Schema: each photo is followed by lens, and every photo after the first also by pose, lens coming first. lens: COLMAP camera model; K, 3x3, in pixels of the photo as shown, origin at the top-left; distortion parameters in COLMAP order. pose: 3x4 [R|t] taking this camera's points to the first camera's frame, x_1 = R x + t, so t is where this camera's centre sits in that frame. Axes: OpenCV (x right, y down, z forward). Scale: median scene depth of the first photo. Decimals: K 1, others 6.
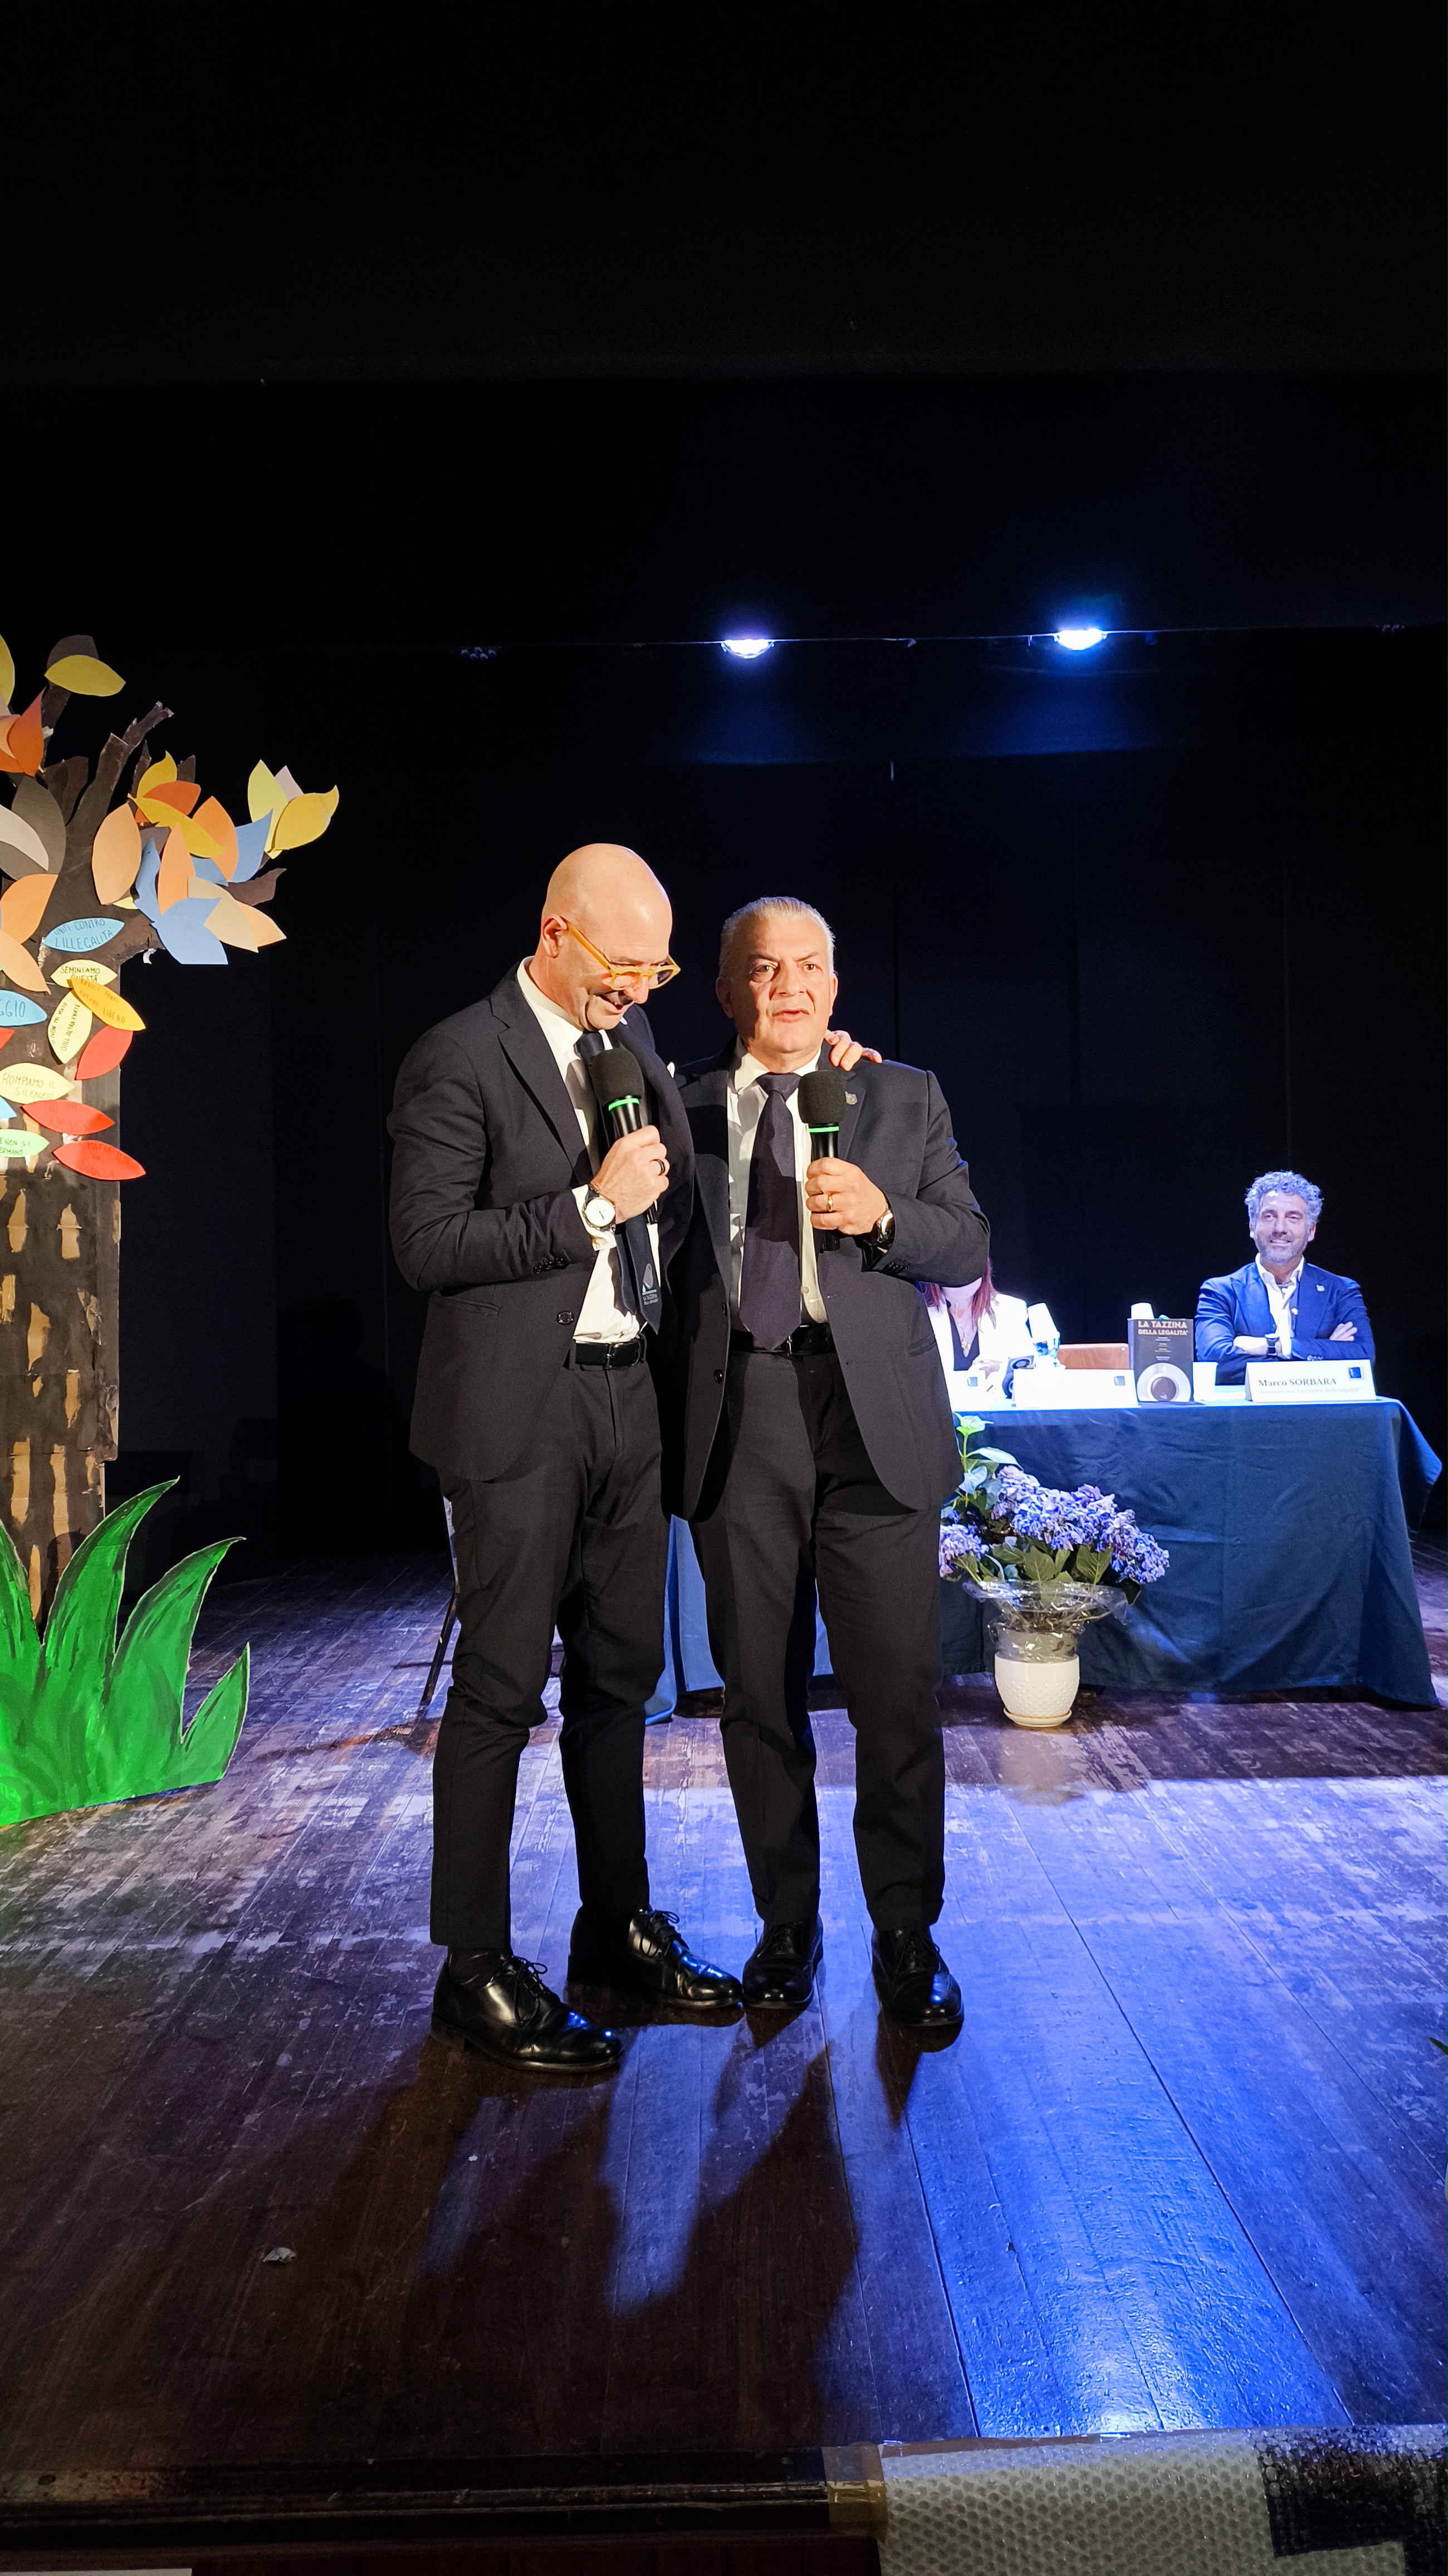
lens RADIAL K [[1879.9, 0, 751.1], [0, 1879.9, 1245.3], [0, 0, 1]] dist [0.129398, -0.125414]
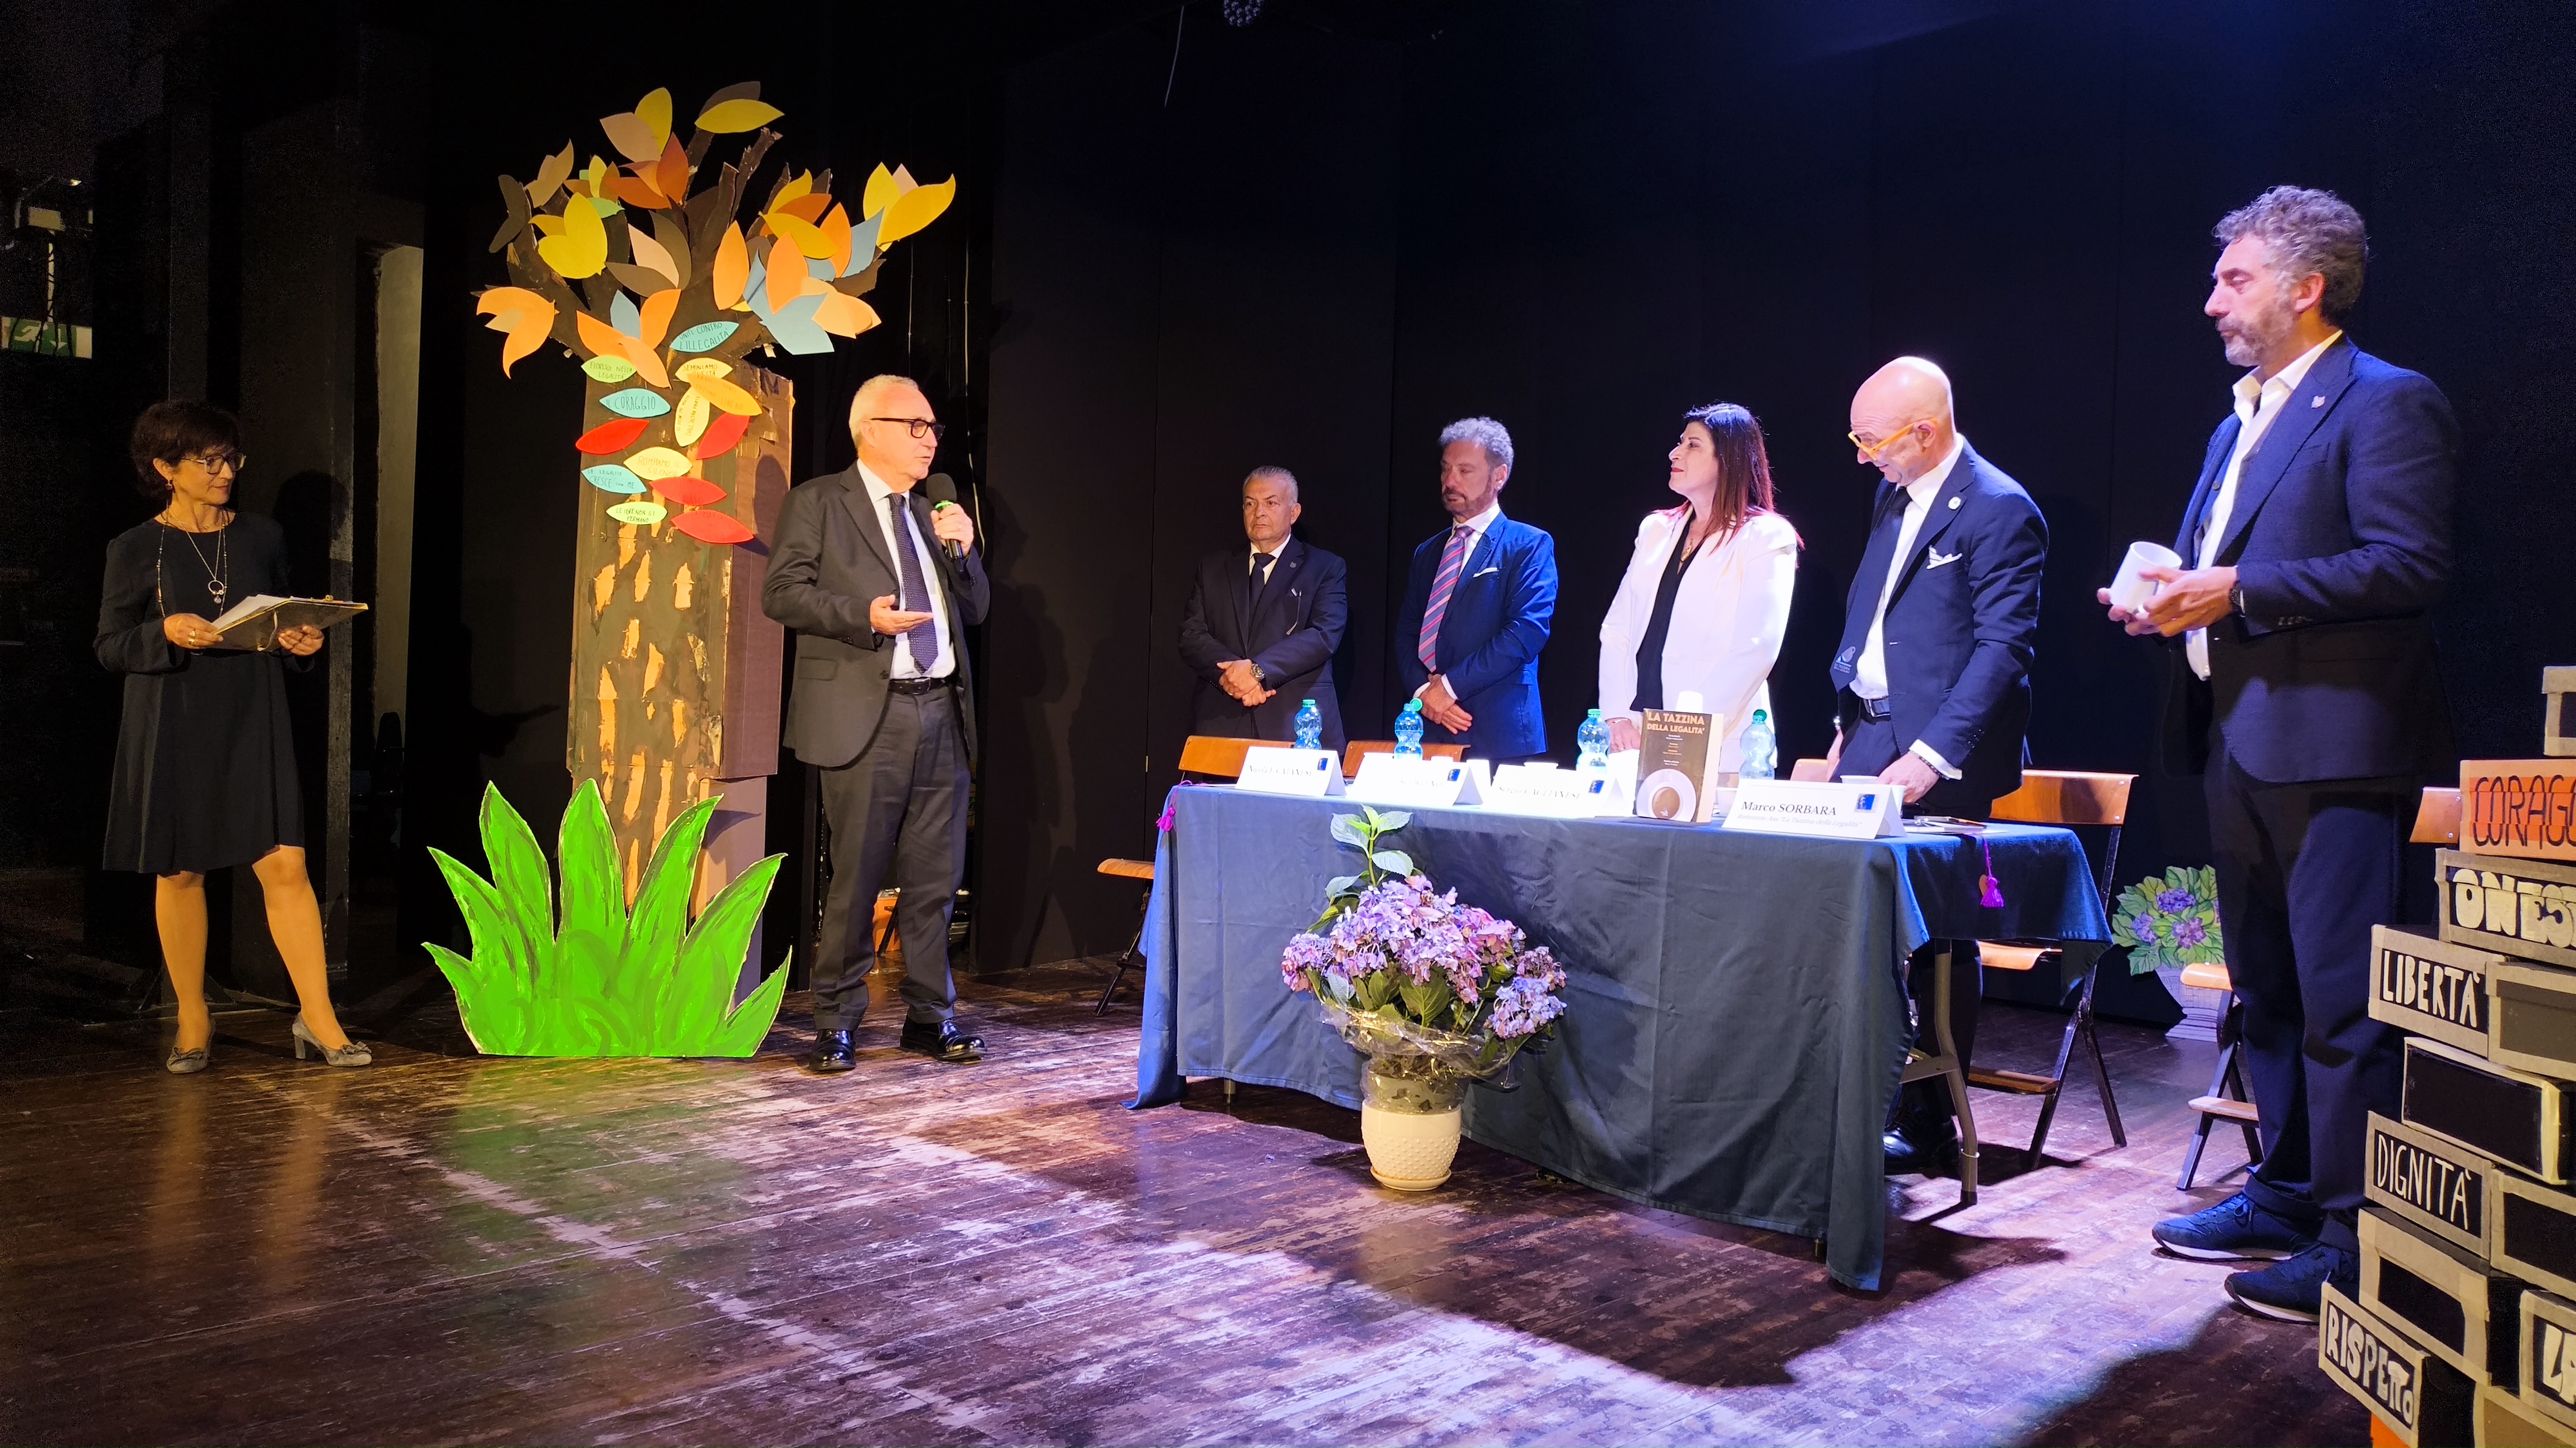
lens RADIAL K [[1879.9, 0, 1305.7], [0, 1879.9, 709.5], [0, 0, 1]] dist [0.129398, -0.125414]
pose [[0.697293, 0.043271, -0.715479, 0.784110], [-0.025199, 0.999039, 0.035862, 0.018016], [0.716343, -0.006977, 0.697713, 0.439486]]
